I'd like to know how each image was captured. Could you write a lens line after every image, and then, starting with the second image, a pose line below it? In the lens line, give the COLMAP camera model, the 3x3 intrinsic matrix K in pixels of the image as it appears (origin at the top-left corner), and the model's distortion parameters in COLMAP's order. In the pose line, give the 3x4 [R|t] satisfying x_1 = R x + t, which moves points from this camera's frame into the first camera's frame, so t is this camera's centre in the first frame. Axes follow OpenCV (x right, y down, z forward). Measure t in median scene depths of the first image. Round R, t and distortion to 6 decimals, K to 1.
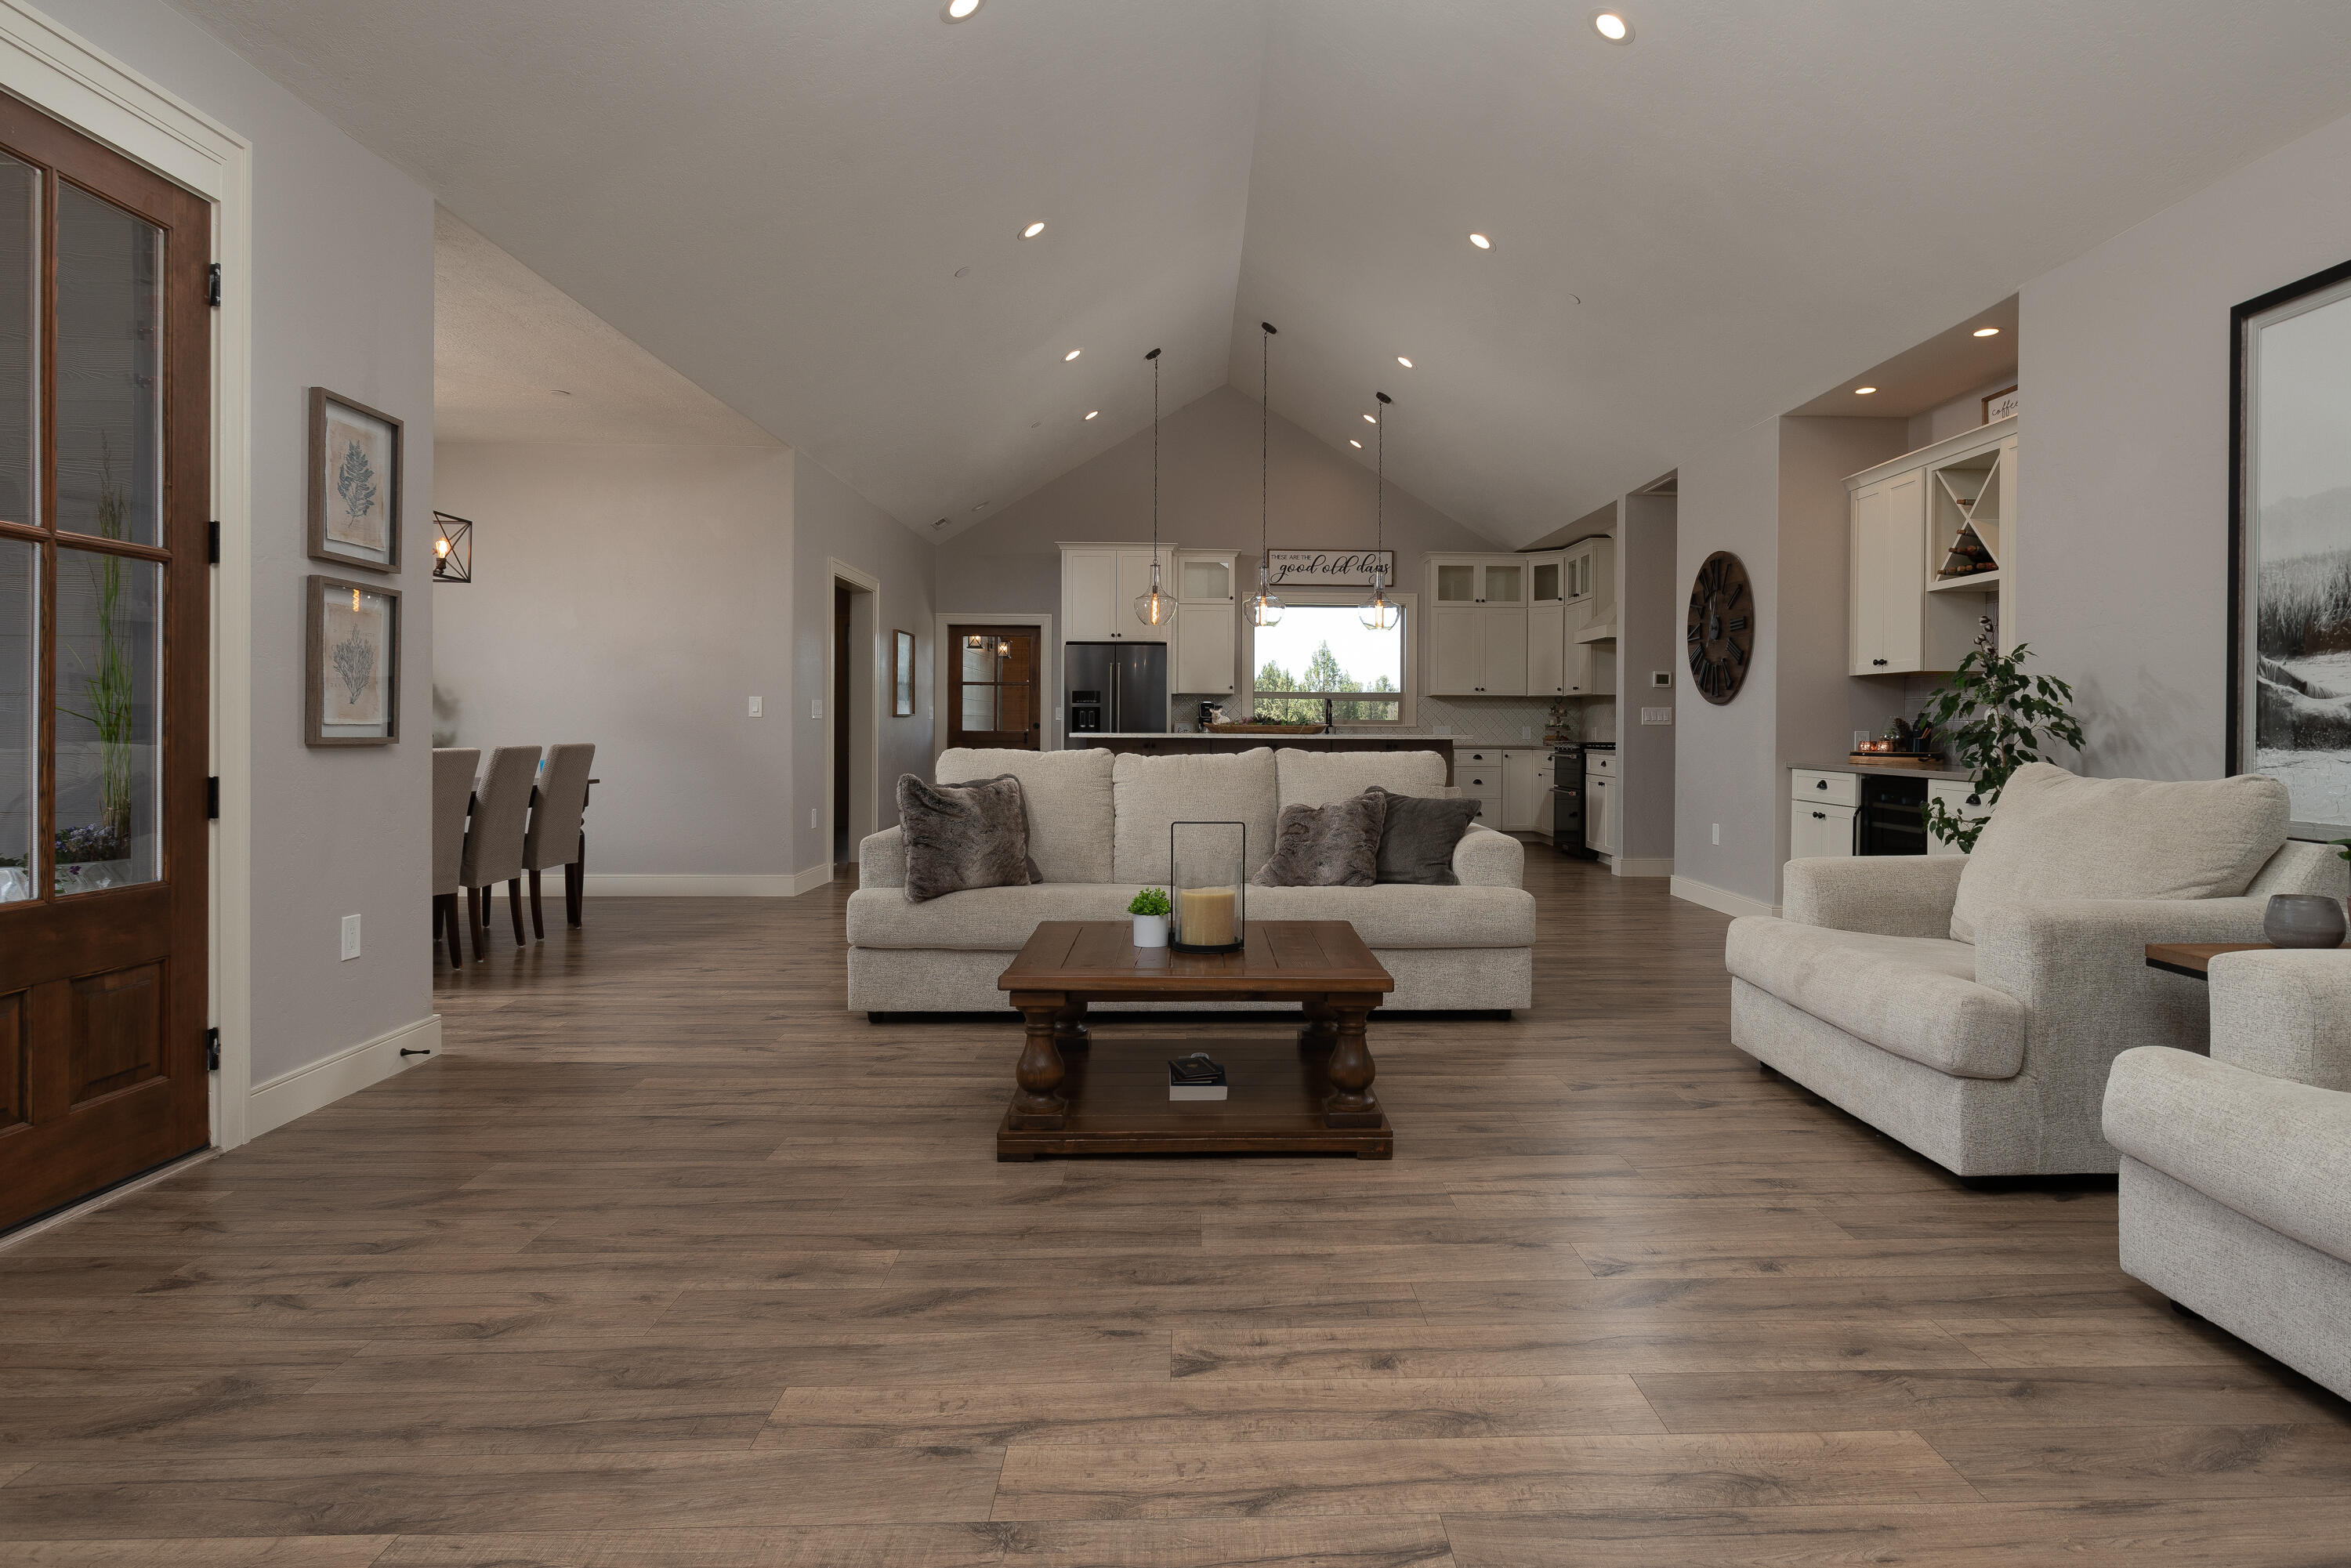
lens RADIAL K [[1172.8, 0, 1182.2], [0, 1172.8, 763.3], [0, 0, 1]] dist [0.002765, 0.001254]
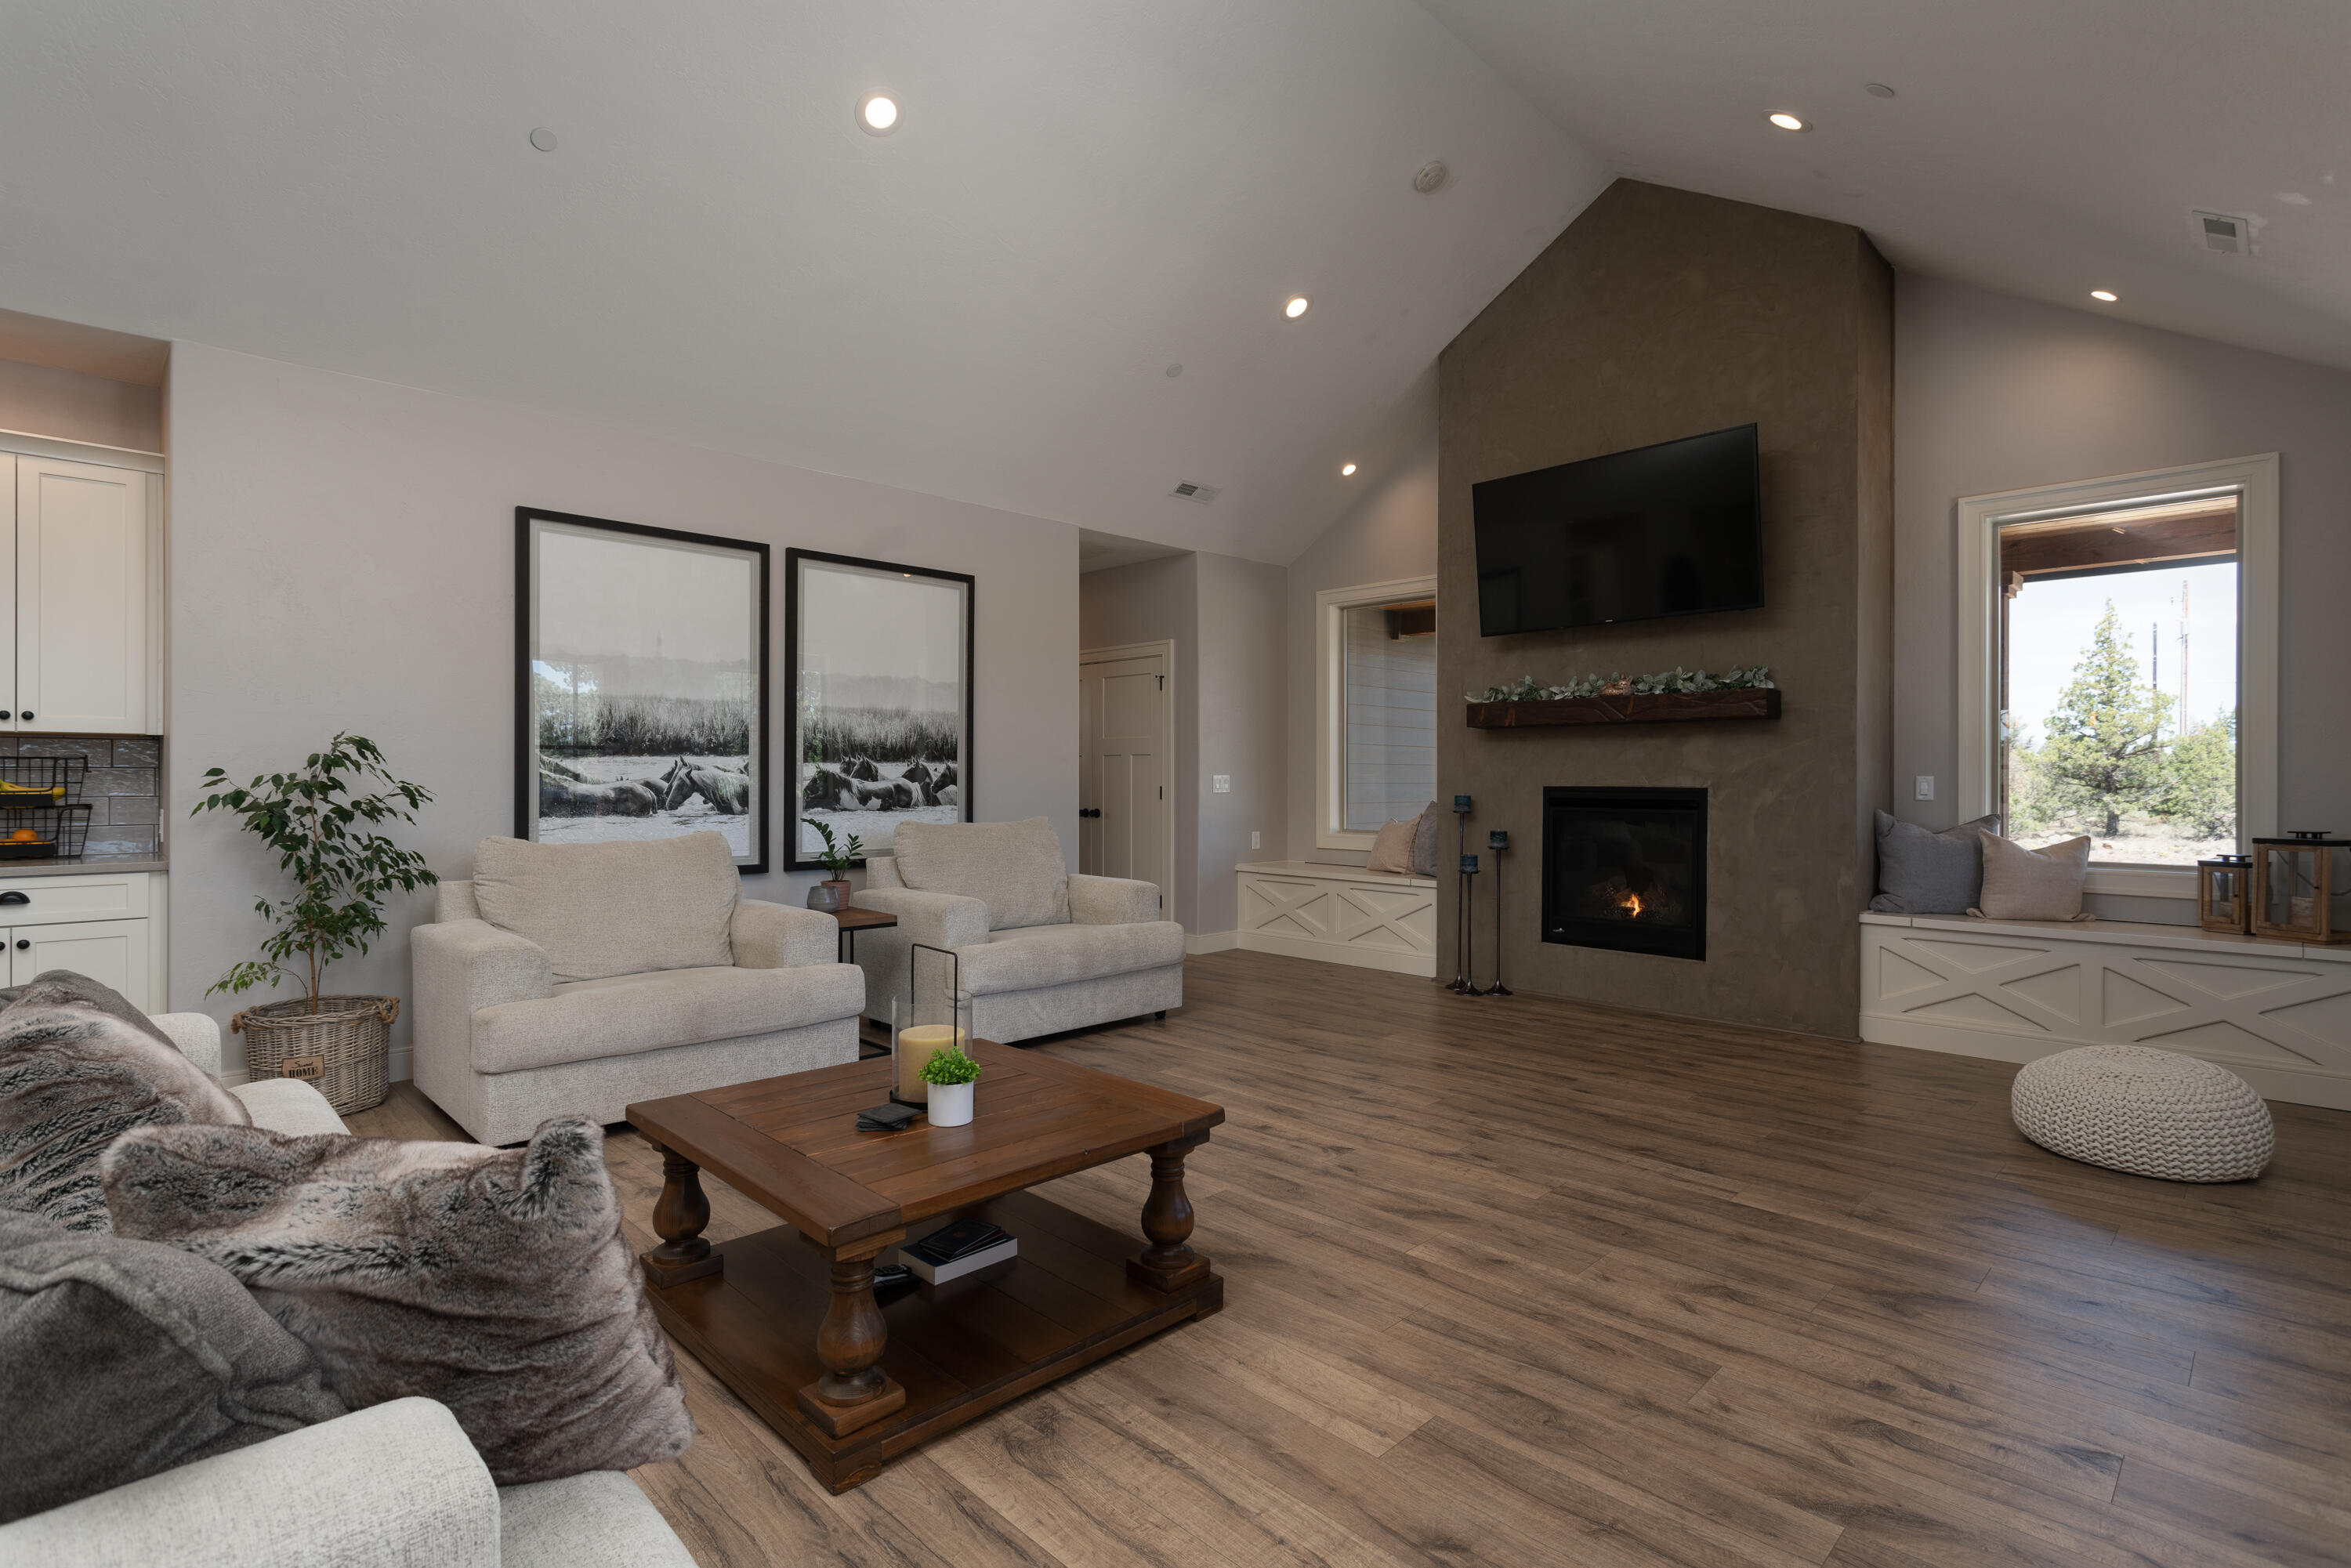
lens RADIAL K [[1172.8, 0, 1183.7], [0, 1172.8, 782.4], [0, 0, 1]] dist [0.002765, 0.001254]
pose [[-0.679685, -0.009243, 0.733446, -1.018158], [0.023560, 0.999130, 0.034424, -0.129227], [-0.733126, 0.040678, -0.678875, 2.064009]]
